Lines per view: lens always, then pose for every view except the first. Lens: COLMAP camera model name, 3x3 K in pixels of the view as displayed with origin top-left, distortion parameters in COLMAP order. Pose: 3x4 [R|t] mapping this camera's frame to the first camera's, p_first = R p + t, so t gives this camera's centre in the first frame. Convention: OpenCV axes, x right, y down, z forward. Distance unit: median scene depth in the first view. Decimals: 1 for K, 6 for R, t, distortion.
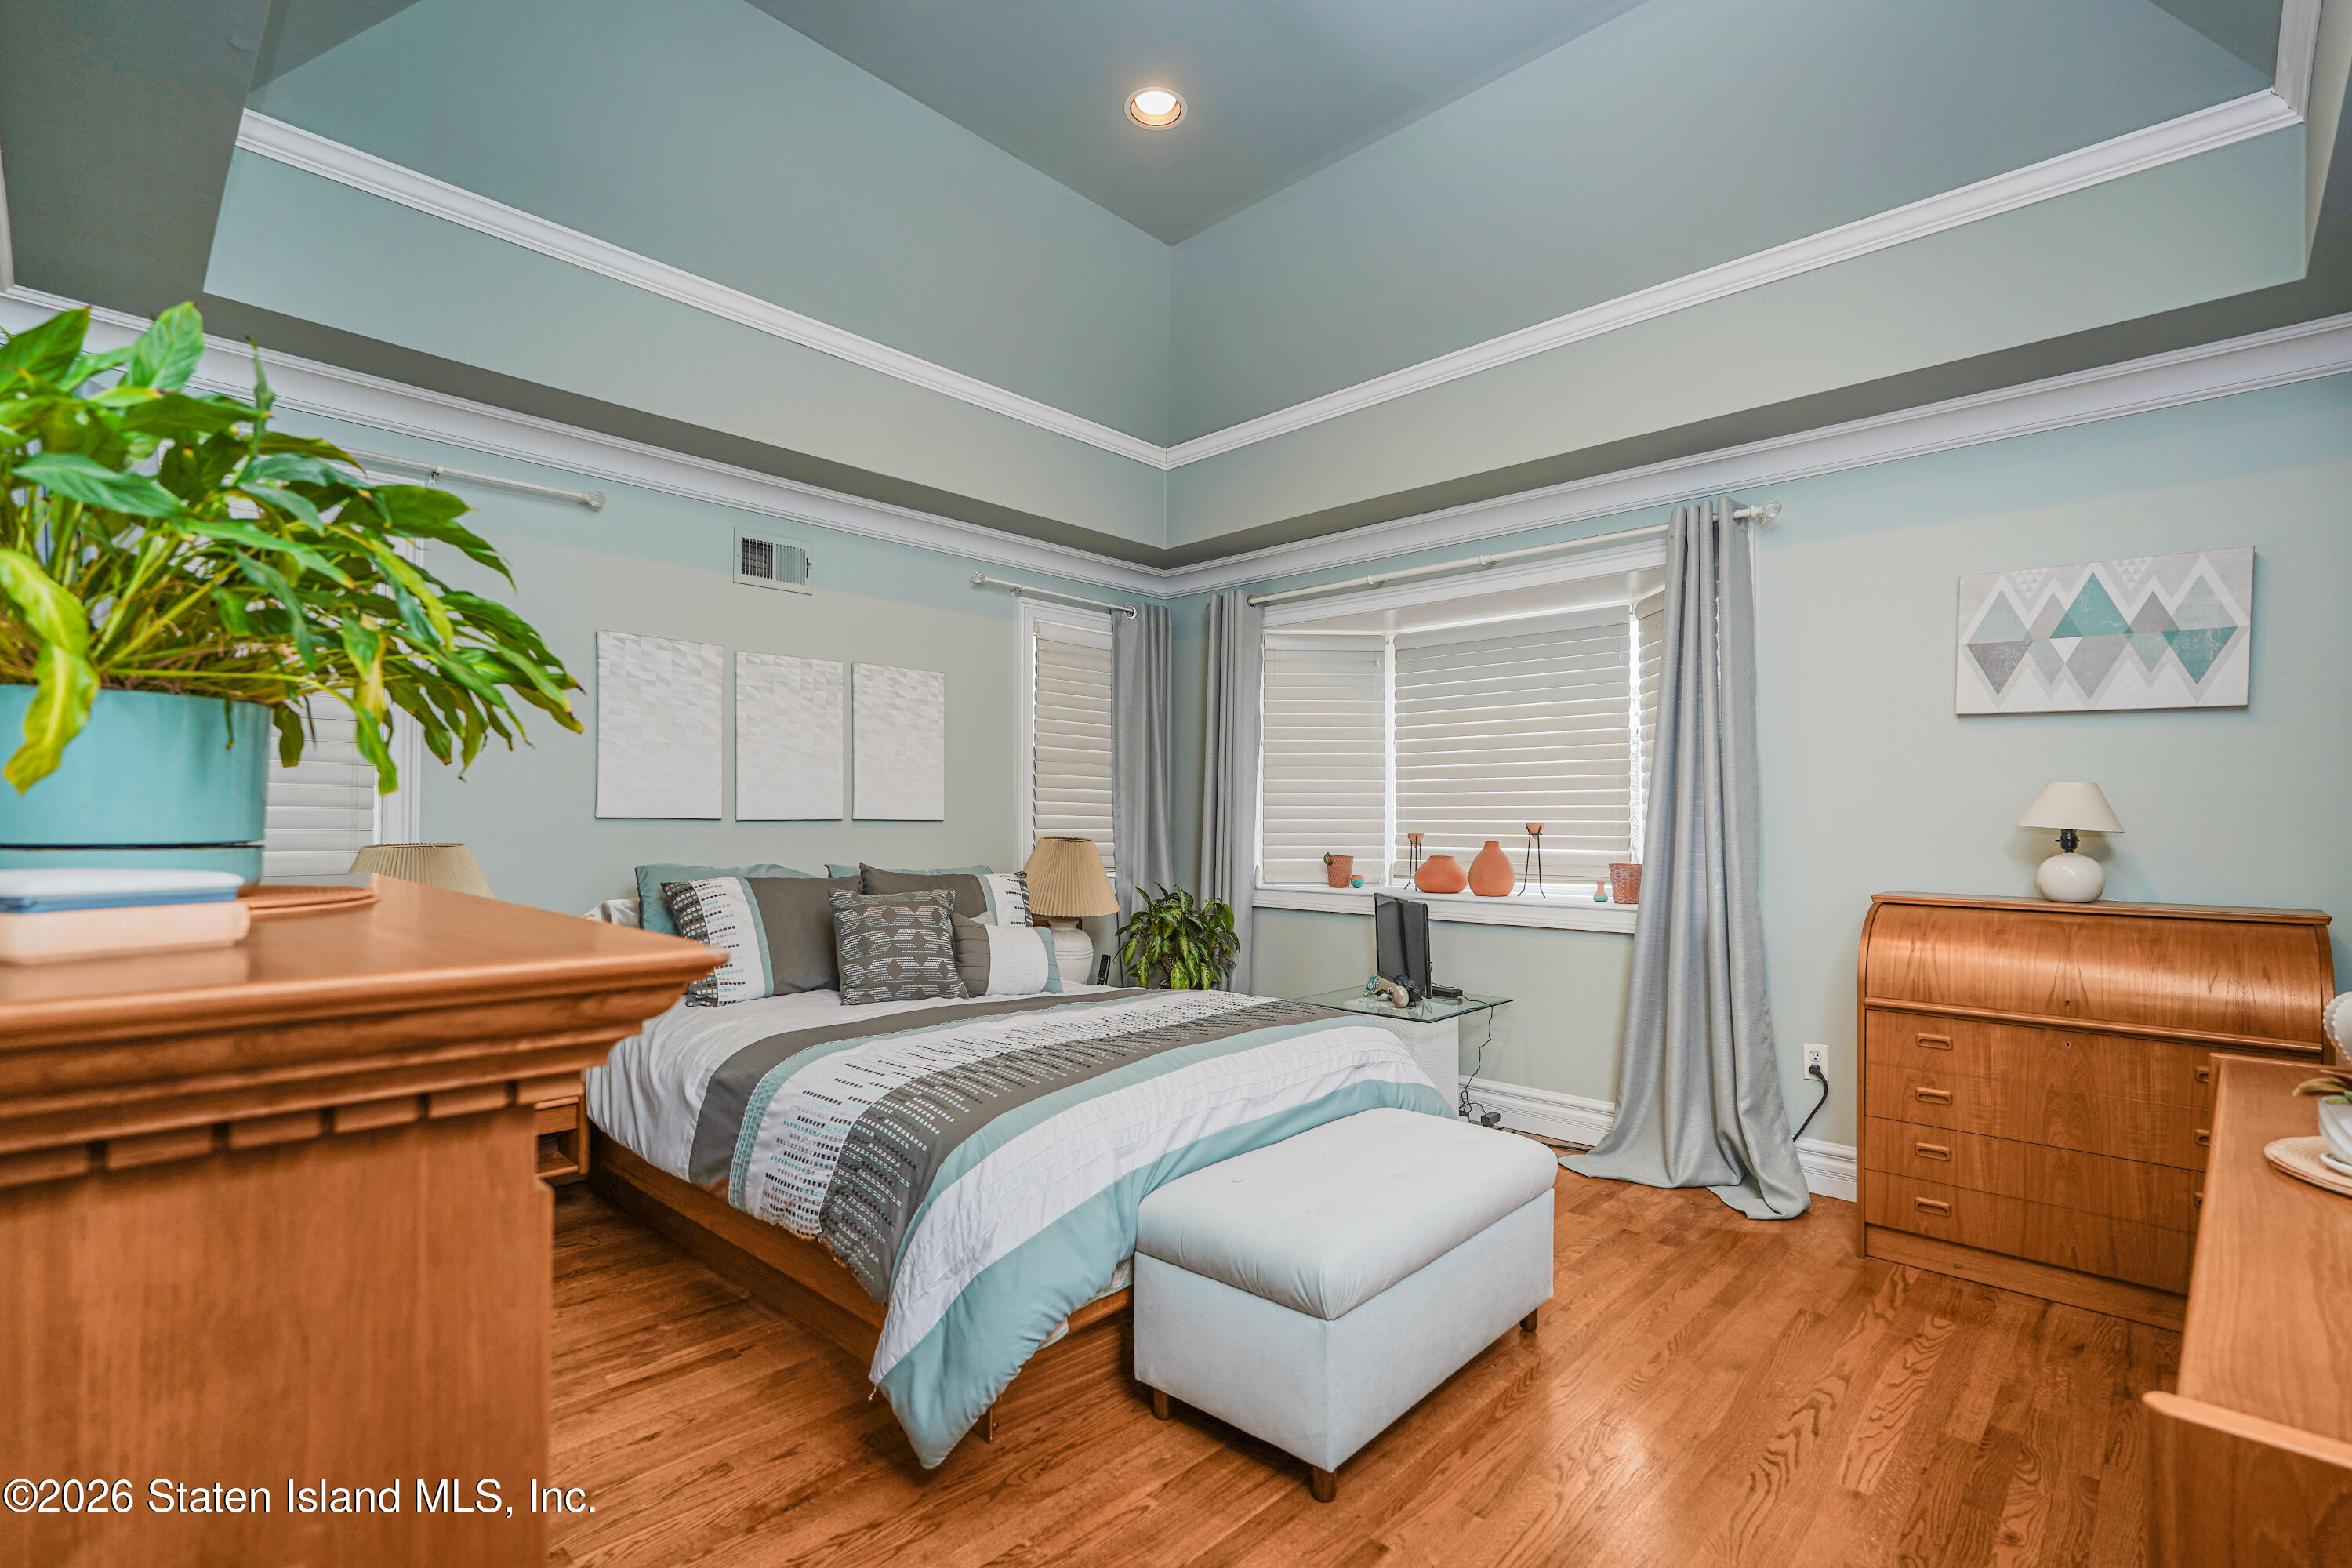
lens RADIAL K [[1053.2, 0, 1227.8], [0, 1053.2, 814.0], [0, 0, 1]] dist [-0.013254, 0.004910]
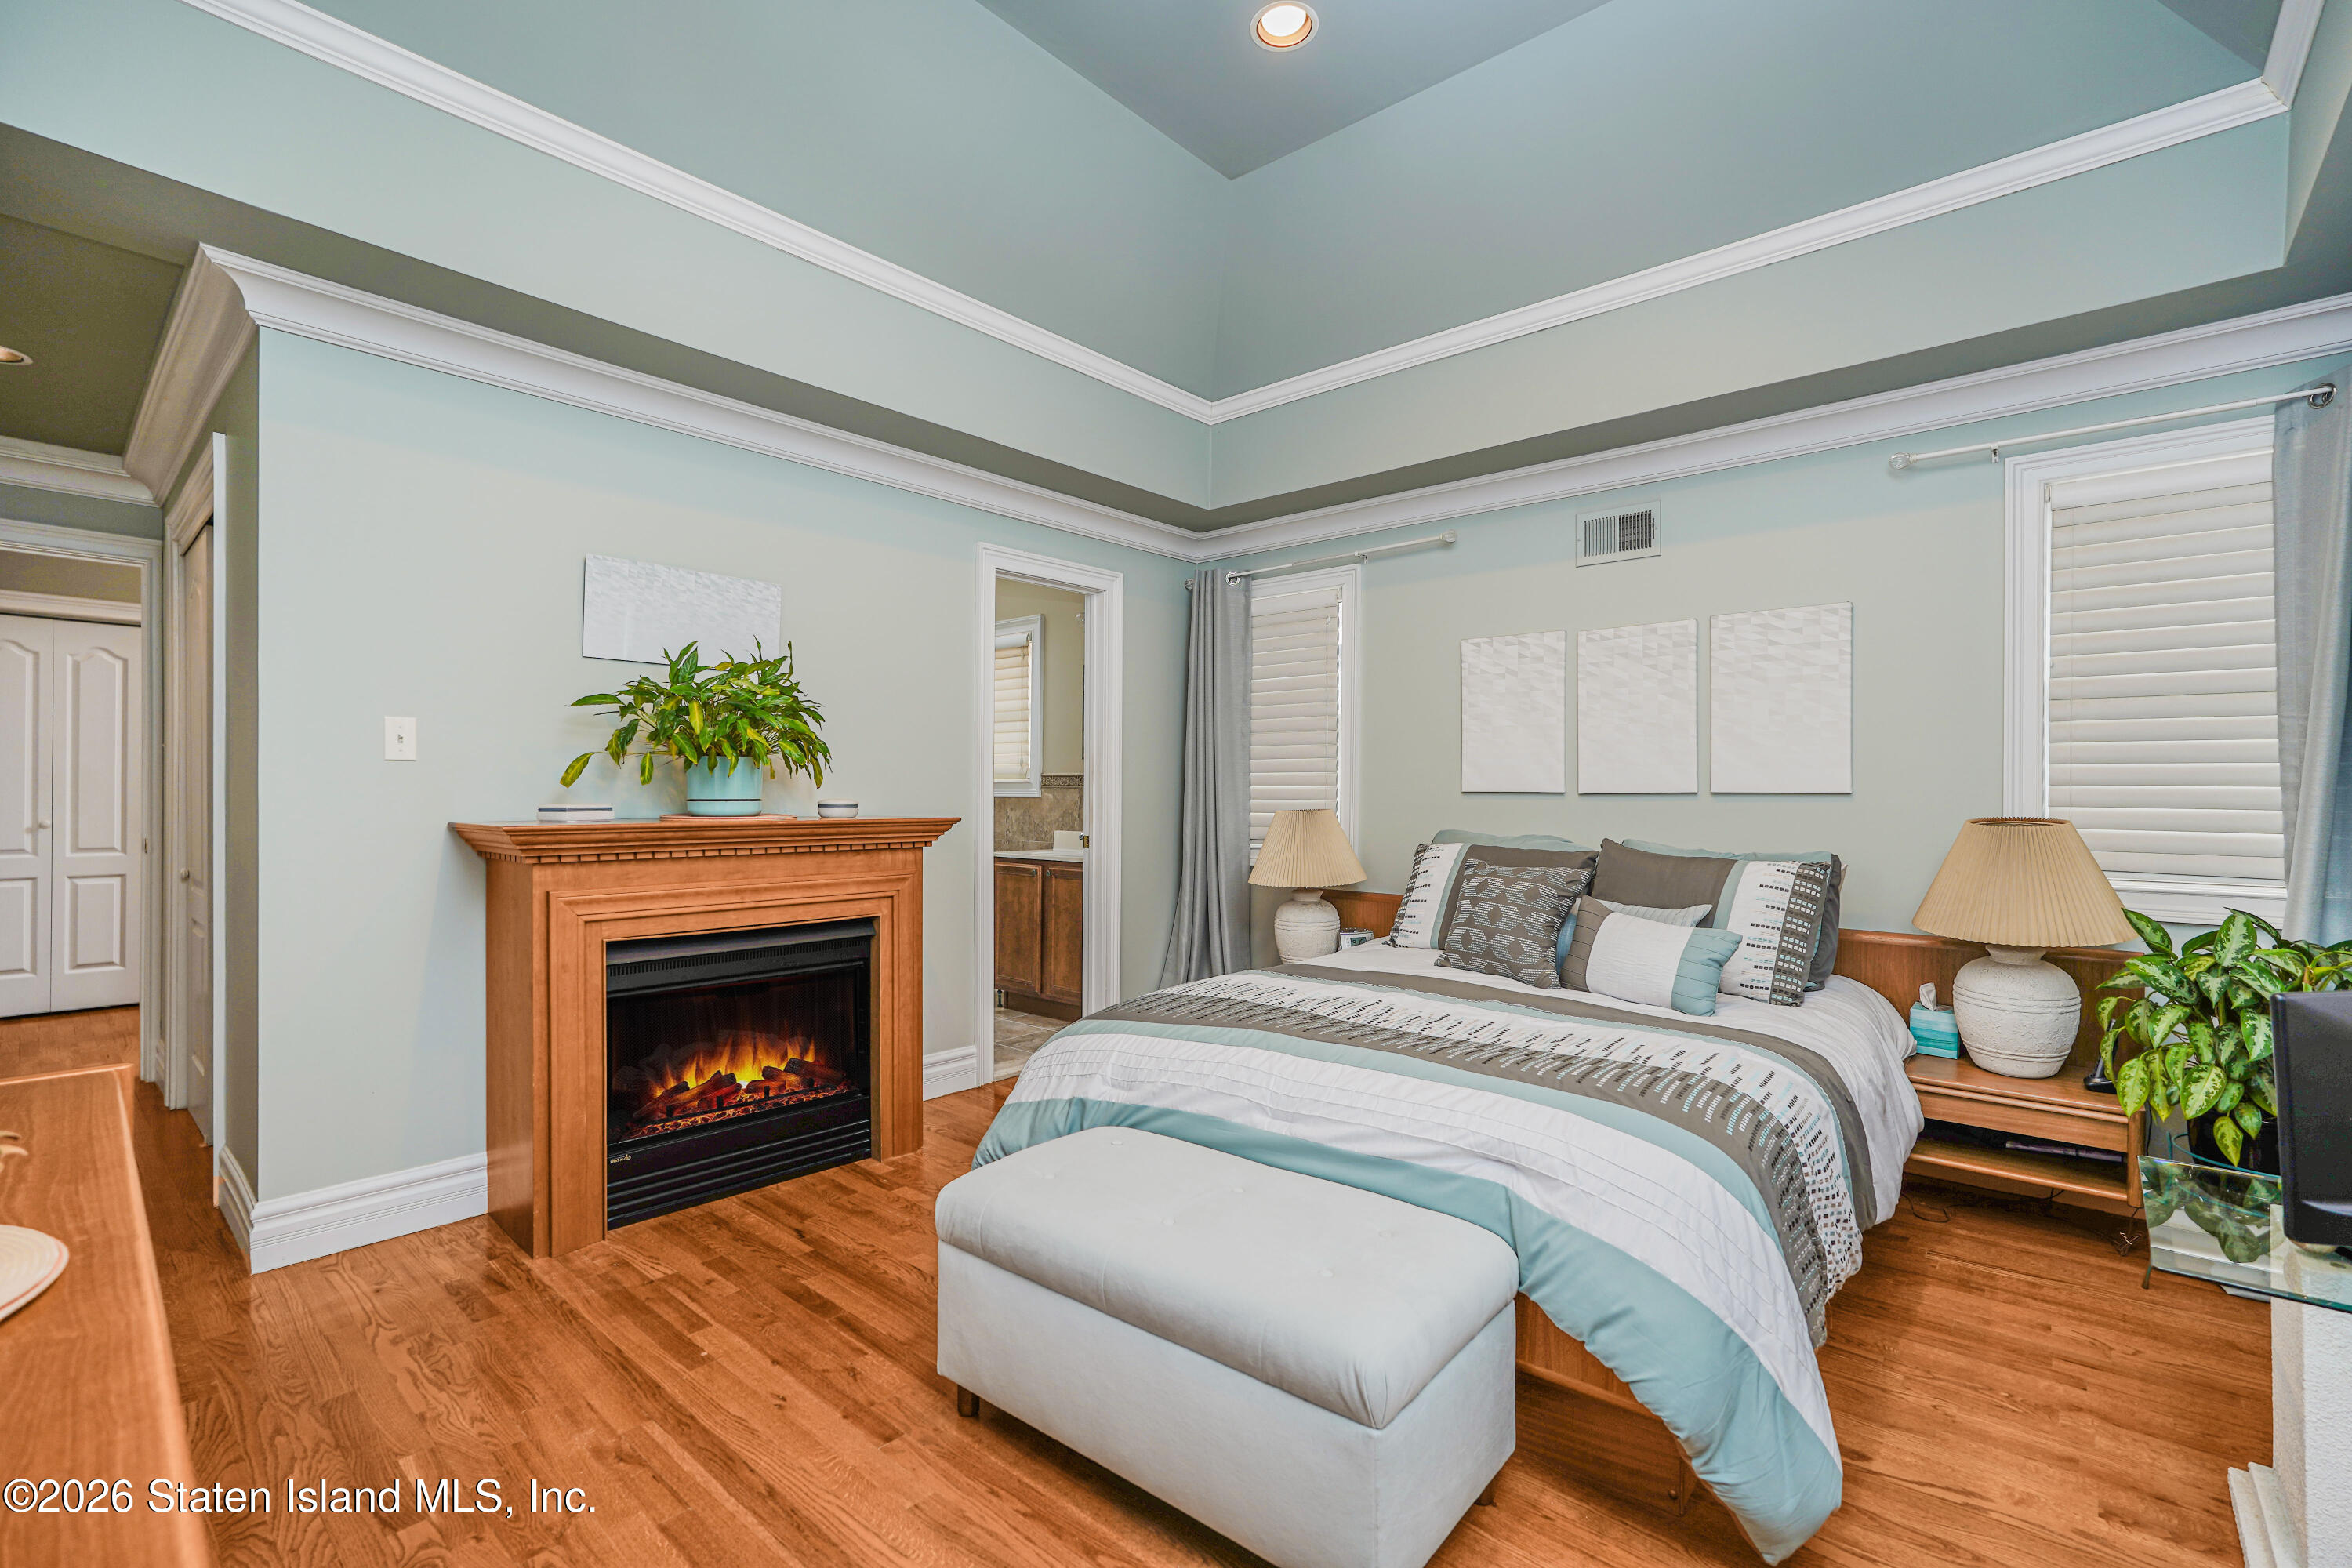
lens RADIAL K [[1053.2, 0, 1177.4], [0, 1053.2, 792.1], [0, 0, 1]] dist [-0.013254, 0.004910]
pose [[0.022846, -0.006208, -0.999720, 0.554469], [0.004580, 0.999971, -0.006105, 0.008741], [0.999729, -0.004440, 0.022873, 0.559295]]
